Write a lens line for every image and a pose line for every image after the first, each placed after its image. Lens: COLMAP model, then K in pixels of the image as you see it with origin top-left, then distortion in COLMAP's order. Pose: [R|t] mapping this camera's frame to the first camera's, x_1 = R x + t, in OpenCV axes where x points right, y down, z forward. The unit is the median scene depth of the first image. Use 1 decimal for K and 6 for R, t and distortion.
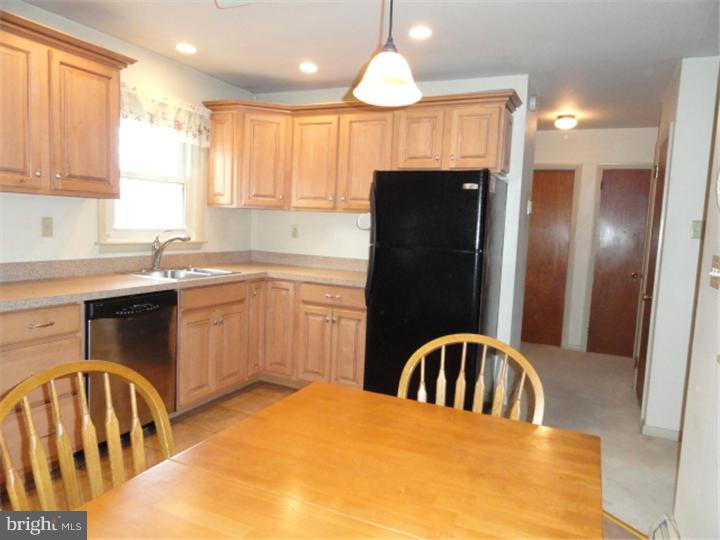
lens RADIAL K [[505.0, 0, 361.4], [0, 505.0, 269.6], [0, 0, 1]] dist [-0.002445, 0.004976]
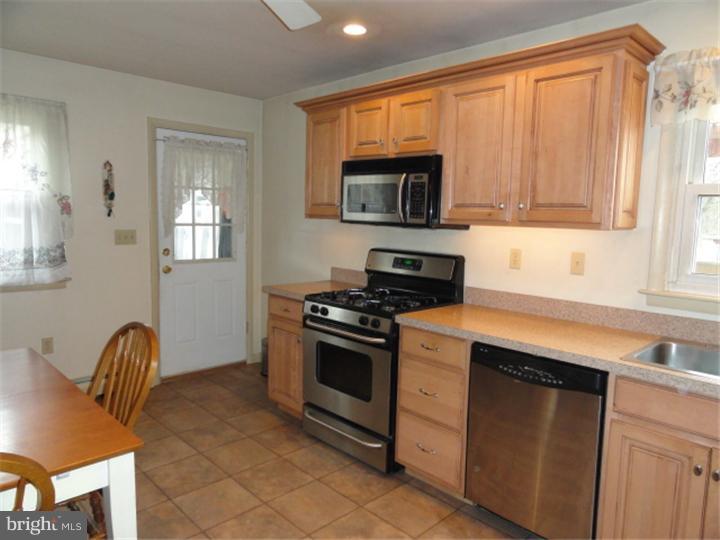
lens RADIAL K [[505.0, 0, 363.9], [0, 505.0, 268.2], [0, 0, 1]] dist [-0.002445, 0.004976]
pose [[-0.344556, 0.043651, -0.937750, 0.270014], [-0.129536, 0.987152, 0.093546, -0.090872], [0.929786, 0.153704, -0.334475, 0.781125]]
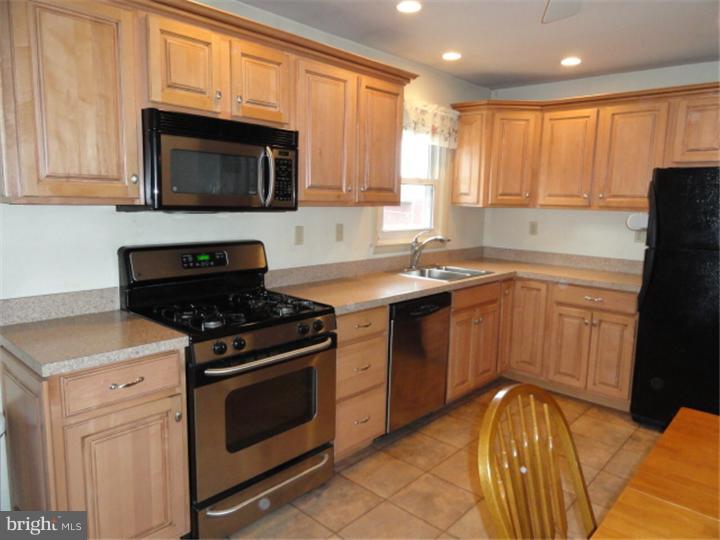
lens RADIAL K [[505.0, 0, 362.5], [0, 505.0, 267.8], [0, 0, 1]] dist [-0.002445, 0.004976]
pose [[0.956442, 0.016487, -0.291457, -0.200795], [-0.006290, 0.999336, 0.035888, -0.038981], [0.291856, -0.032492, 0.955910, -0.051999]]
